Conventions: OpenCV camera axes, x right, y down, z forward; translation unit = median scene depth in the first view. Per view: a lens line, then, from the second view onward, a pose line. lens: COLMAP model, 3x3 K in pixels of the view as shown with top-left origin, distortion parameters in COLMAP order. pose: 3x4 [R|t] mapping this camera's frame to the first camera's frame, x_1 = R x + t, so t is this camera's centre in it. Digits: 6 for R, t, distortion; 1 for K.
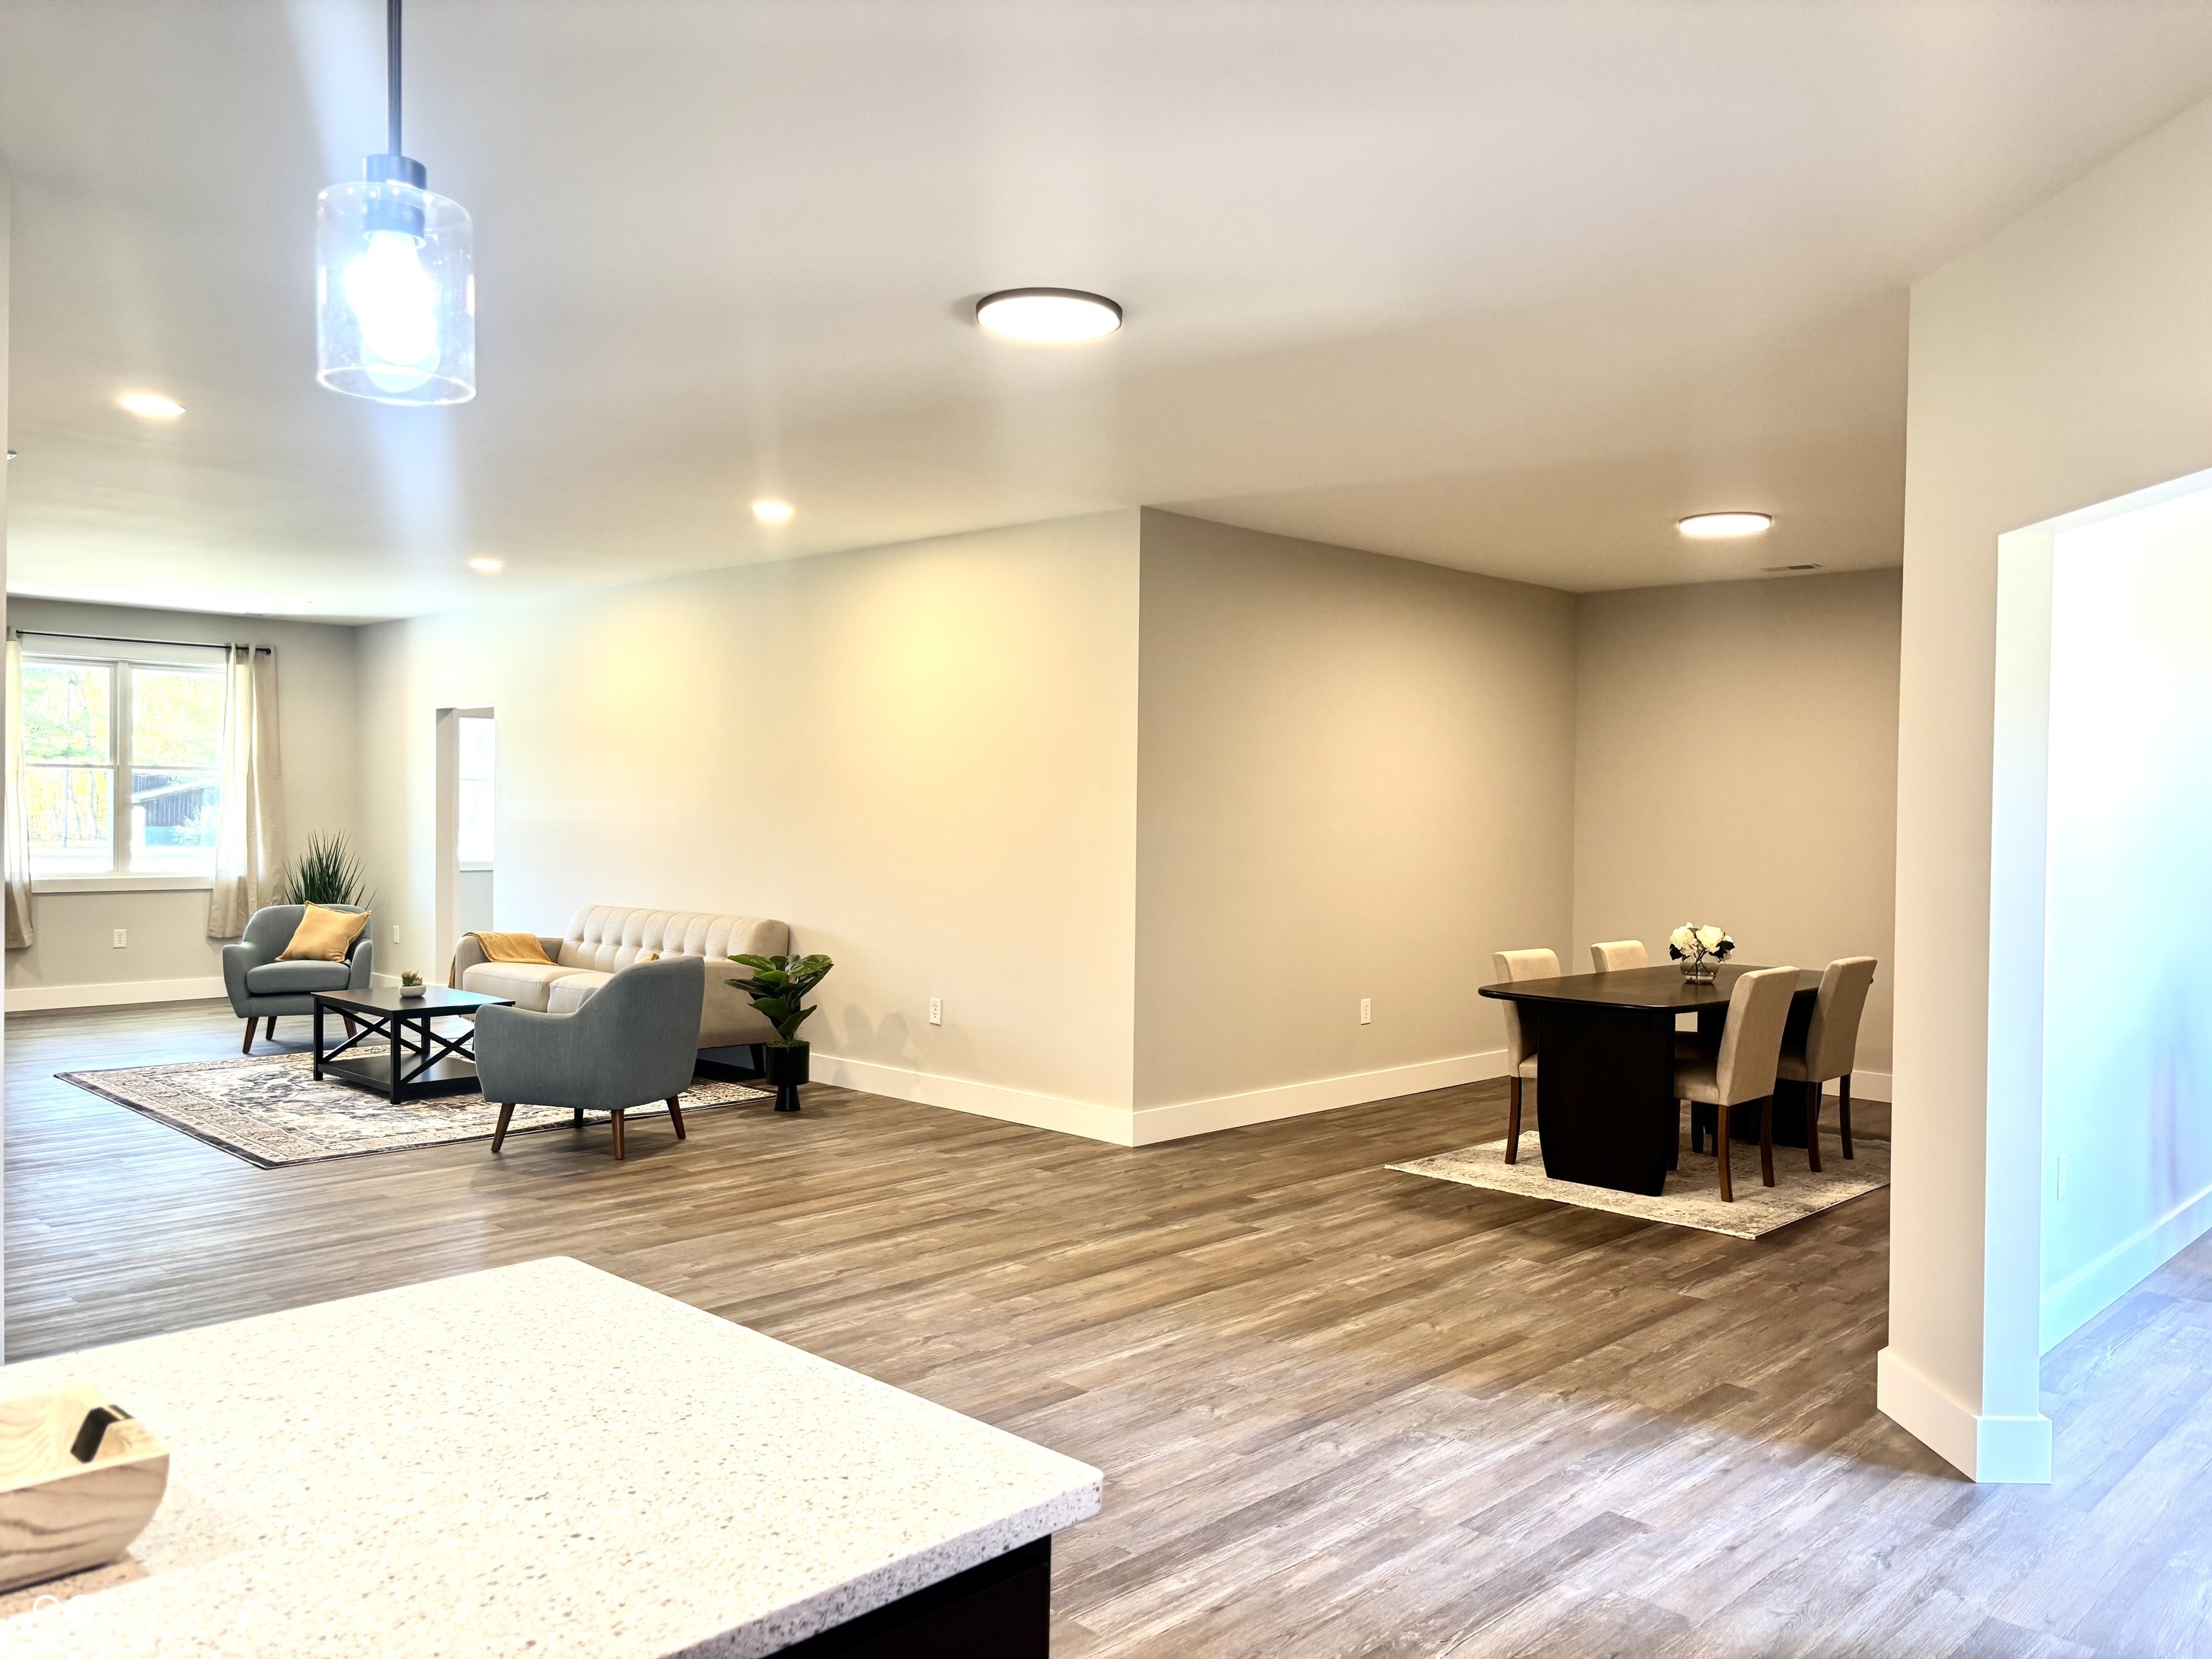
lens RADIAL K [[1664.3, 0, 1112.5], [0, 1664.3, 835.0], [0, 0, 1]] dist [0.061202, -0.071008]
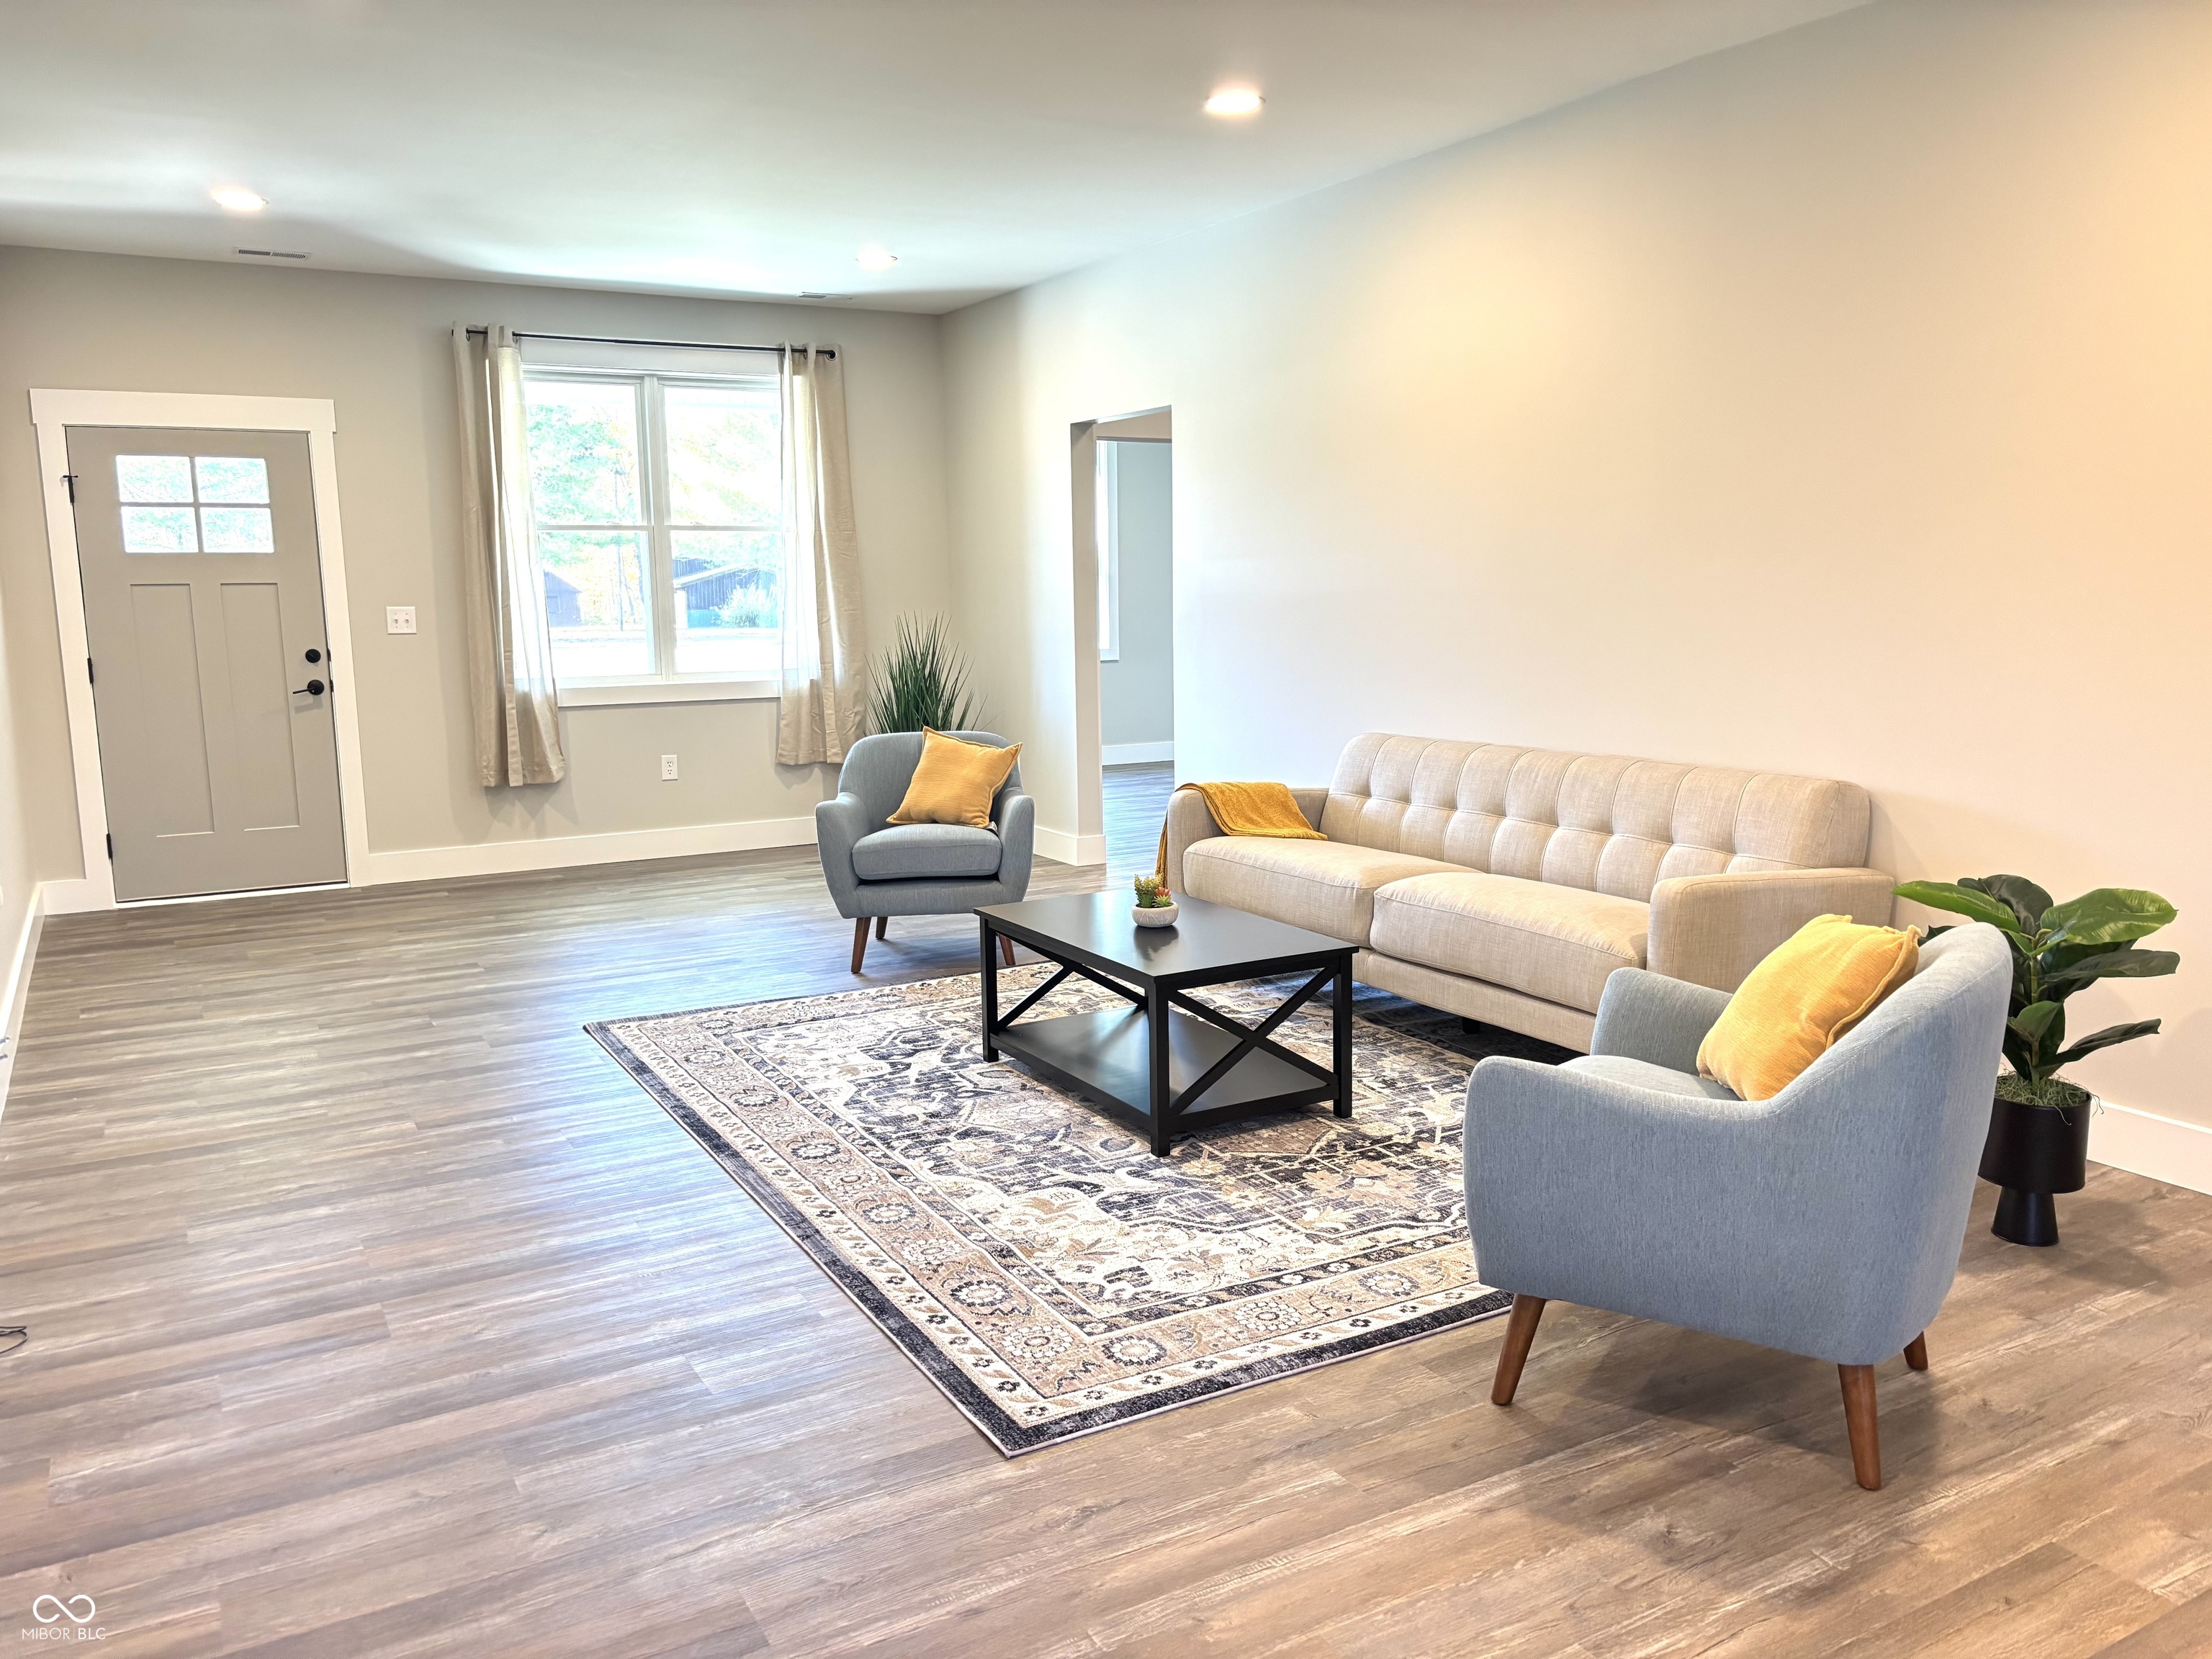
lens RADIAL K [[1664.3, 0, 1112.5], [0, 1664.3, 835.0], [0, 0, 1]] dist [0.061202, -0.071008]
pose [[0.962264, 0.014524, -0.271730, -0.244137], [0.023075, 0.990623, 0.134664, -0.003215], [0.271138, -0.135853, 0.952905, 0.422218]]
